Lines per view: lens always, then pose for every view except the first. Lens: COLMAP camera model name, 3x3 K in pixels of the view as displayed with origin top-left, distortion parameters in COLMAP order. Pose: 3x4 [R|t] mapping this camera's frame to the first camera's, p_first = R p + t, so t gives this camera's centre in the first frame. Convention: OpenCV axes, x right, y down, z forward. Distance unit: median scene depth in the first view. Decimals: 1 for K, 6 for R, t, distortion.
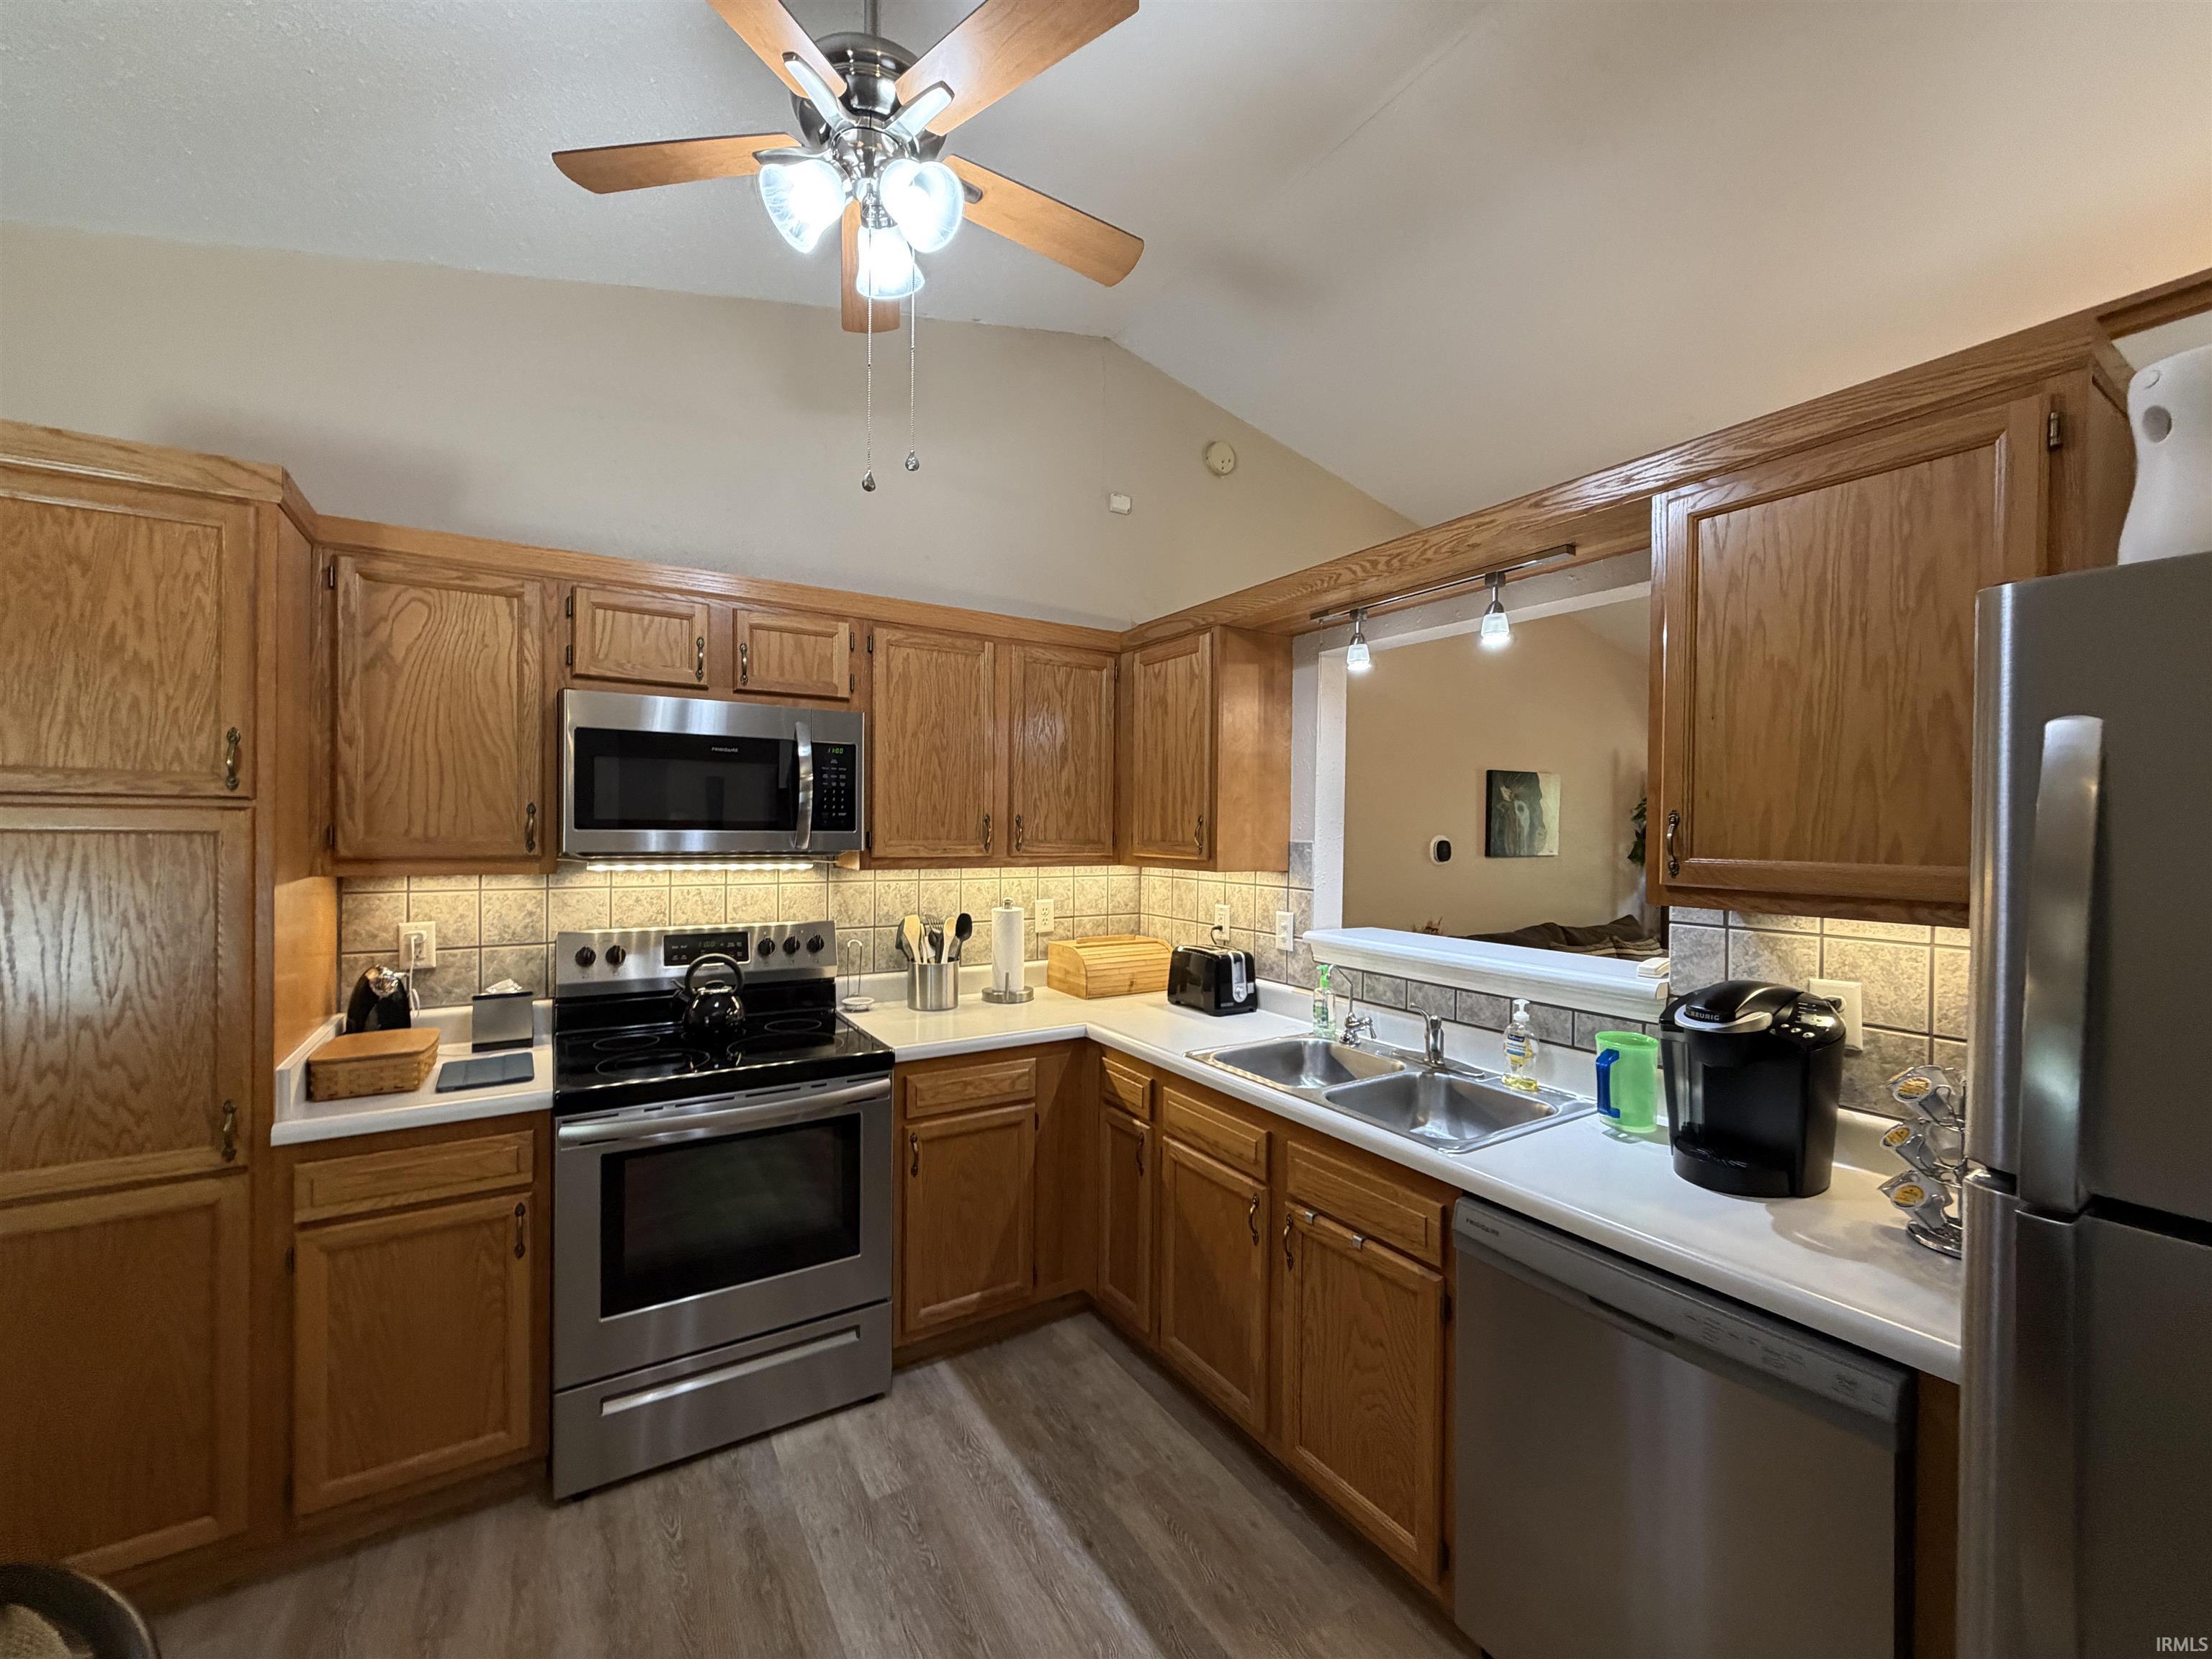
lens RADIAL K [[879.9, 0, 1099.4], [0, 879.9, 835.8], [0, 0, 1]] dist [-0.000038, -0.000102]
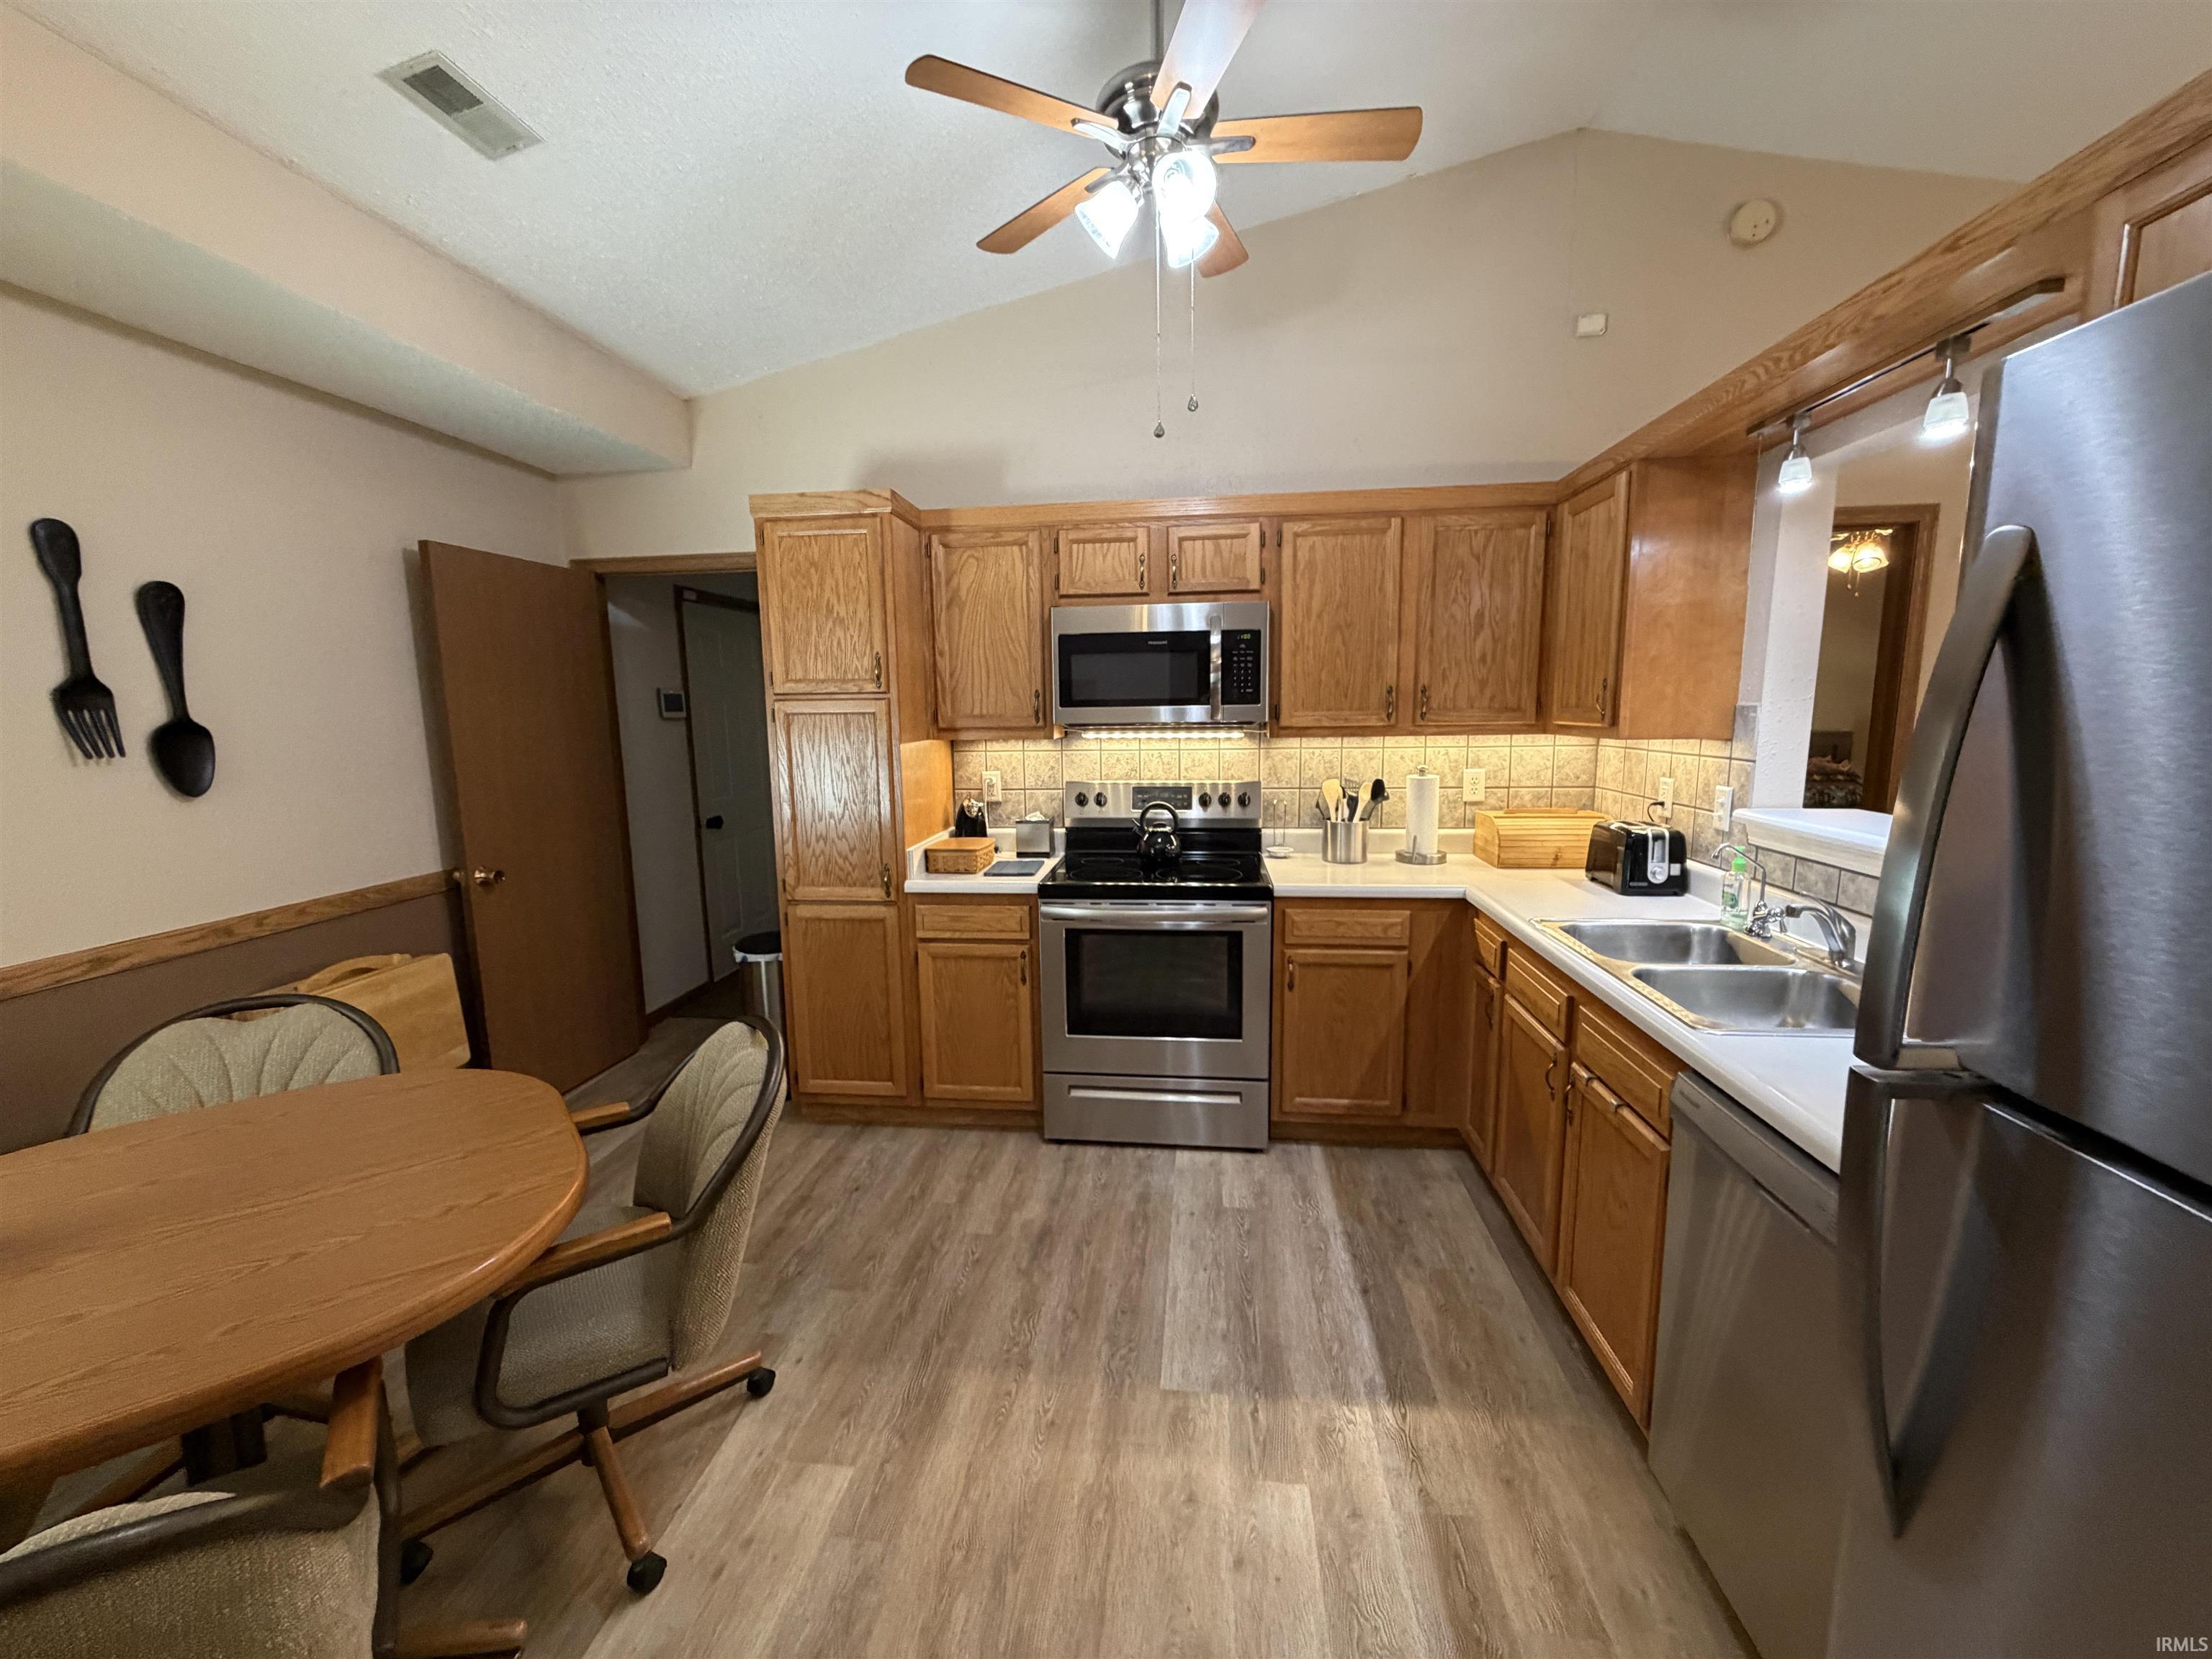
lens RADIAL K [[879.9, 0, 1099.4], [0, 879.9, 835.8], [0, 0, 1]] dist [-0.000038, -0.000102]
pose [[0.782270, 0.068545, -0.619156, 0.312006], [0.017408, 0.991134, 0.131720, 0.010714], [0.622696, -0.113819, 0.774142, -0.076228]]
